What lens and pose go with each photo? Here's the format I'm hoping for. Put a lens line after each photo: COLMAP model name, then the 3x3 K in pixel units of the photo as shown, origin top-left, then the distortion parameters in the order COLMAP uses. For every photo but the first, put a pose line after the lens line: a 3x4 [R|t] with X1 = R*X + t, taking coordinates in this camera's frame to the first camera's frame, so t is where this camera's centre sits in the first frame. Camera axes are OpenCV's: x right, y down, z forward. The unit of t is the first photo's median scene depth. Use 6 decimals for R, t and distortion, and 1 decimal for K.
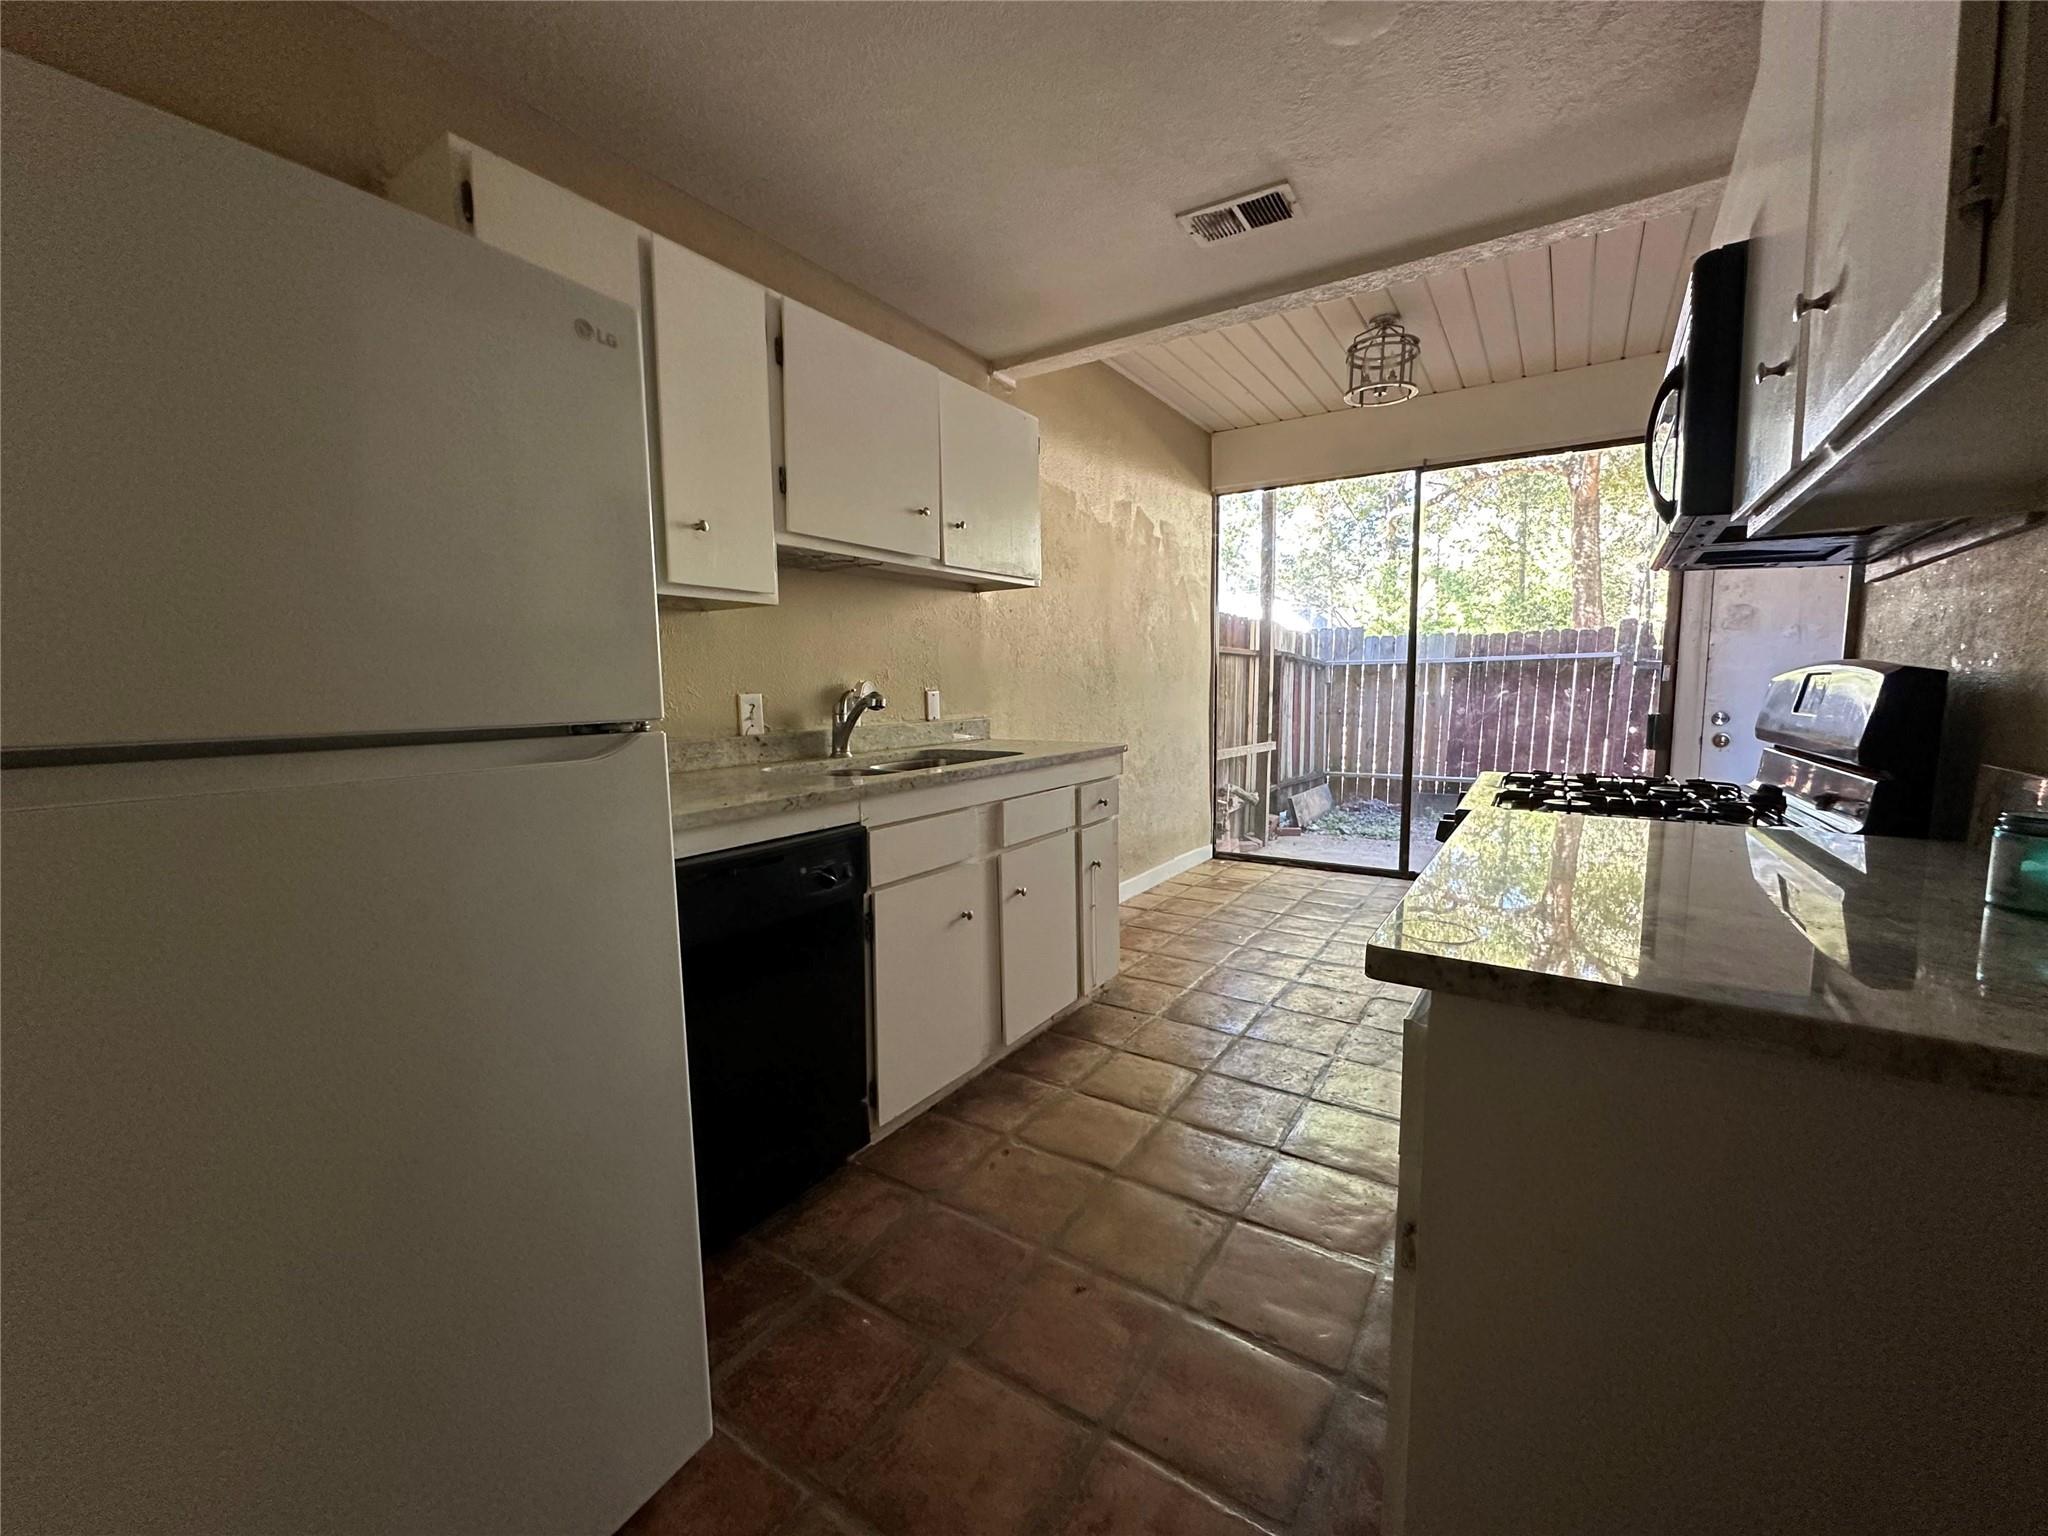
lens RADIAL K [[820.8, 0, 1030.2], [0, 820.8, 766.0], [0, 0, 1]] dist [0.003633, -0.000050]
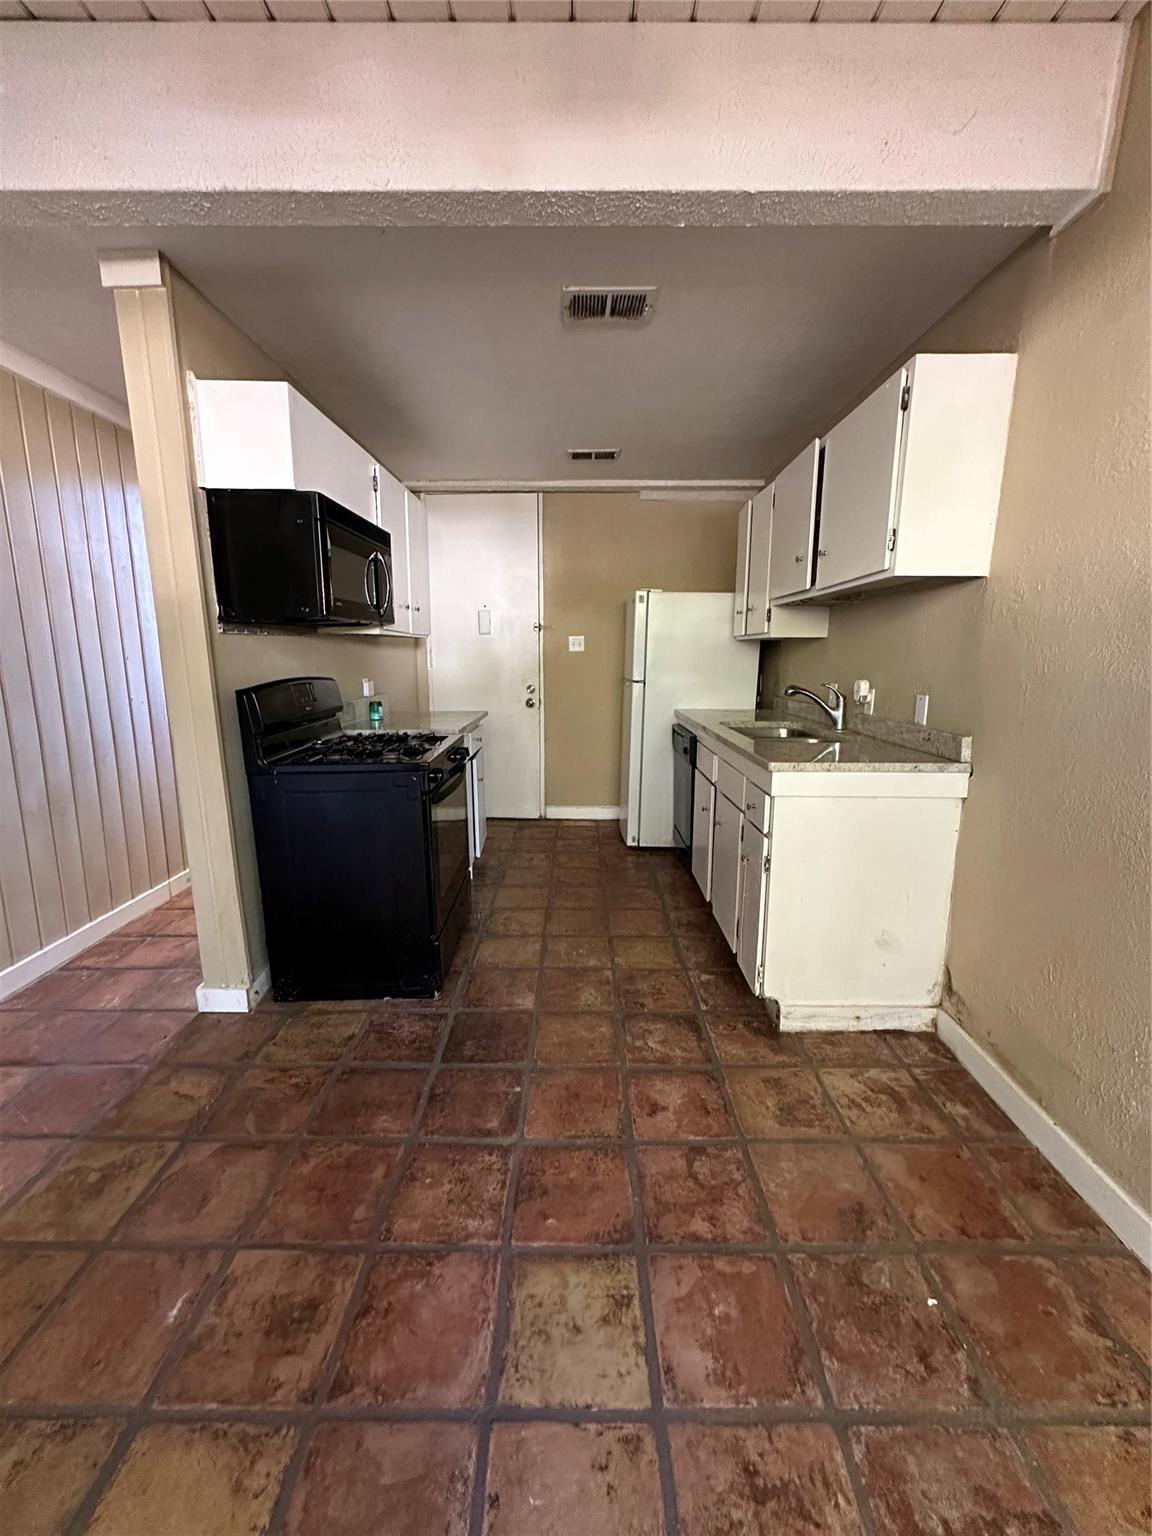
lens RADIAL K [[615.6, 0, 579.6], [0, 615.6, 764.6], [0, 0, 1]] dist [0.003633, -0.000050]
pose [[-0.839097, 0.101897, -0.534354, 0.352798], [-0.052088, 0.962736, 0.265380, -0.105220], [0.541483, 0.250513, -0.802521, 0.771674]]
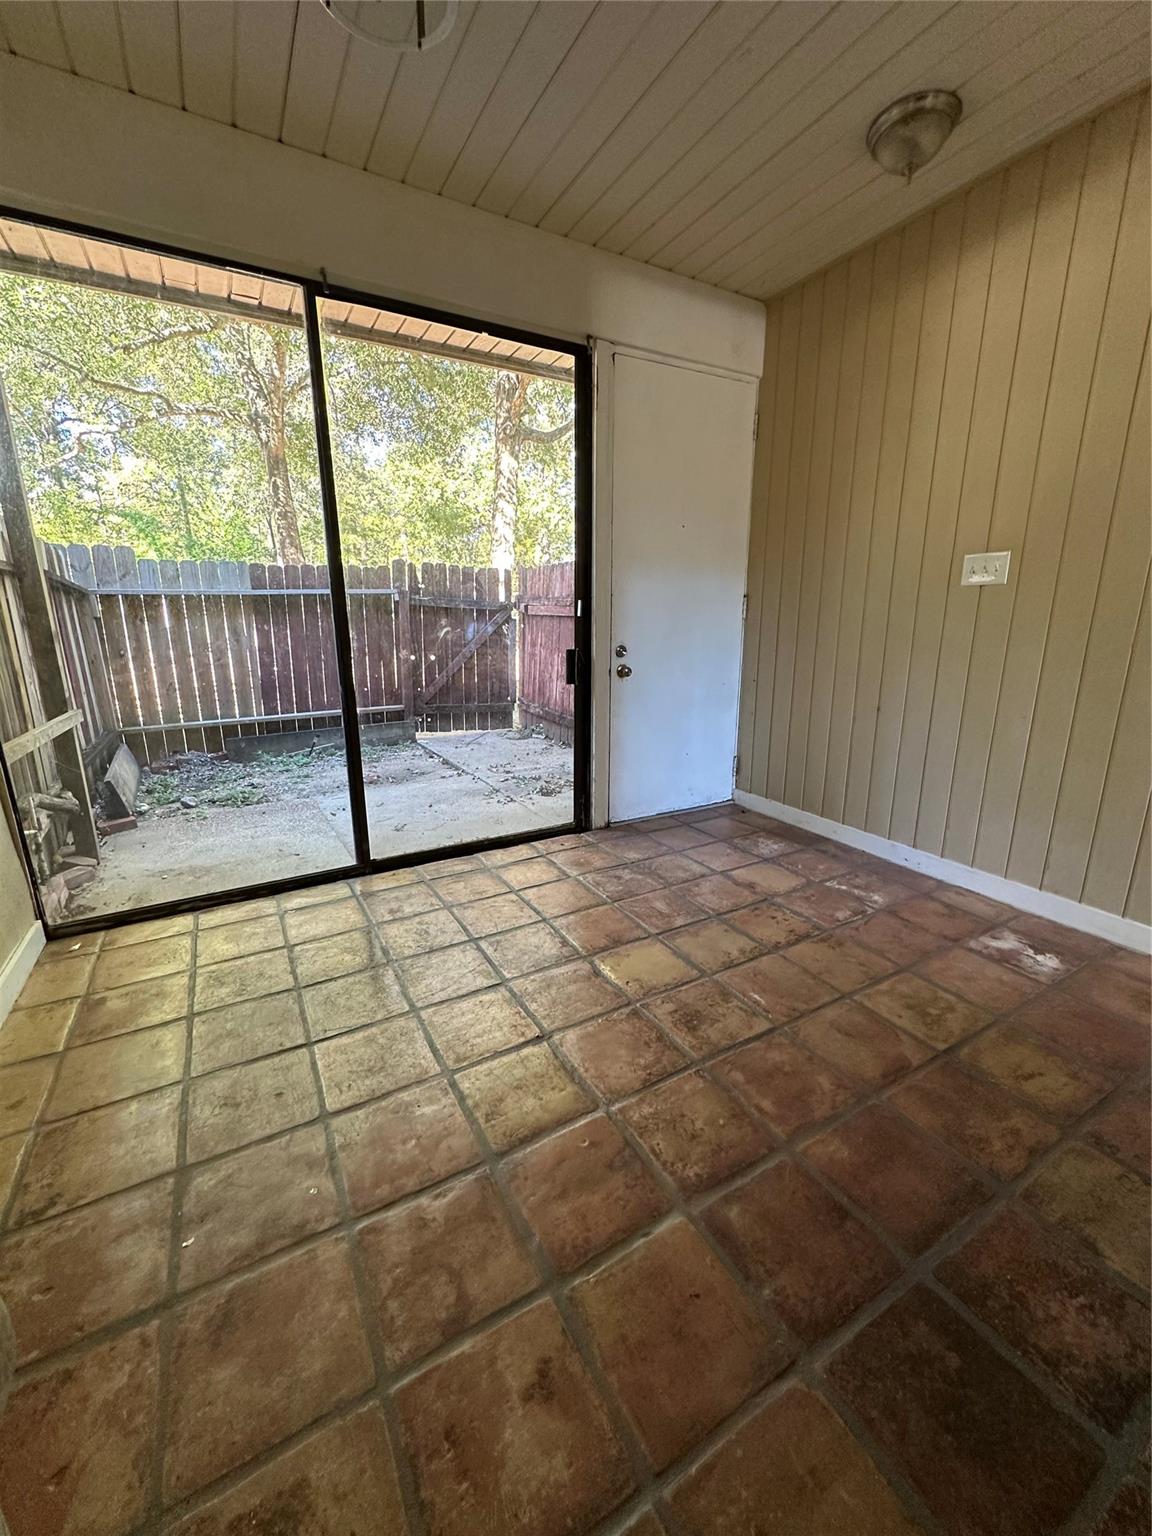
lens RADIAL K [[615.6, 0, 587.0], [0, 615.6, 764.6], [0, 0, 1]] dist [0.003633, -0.000050]
pose [[0.447375, -0.213532, 0.868481, 0.048494], [0.091468, 0.976911, 0.193075, -0.053196], [-0.889657, -0.006939, 0.456577, 0.481810]]
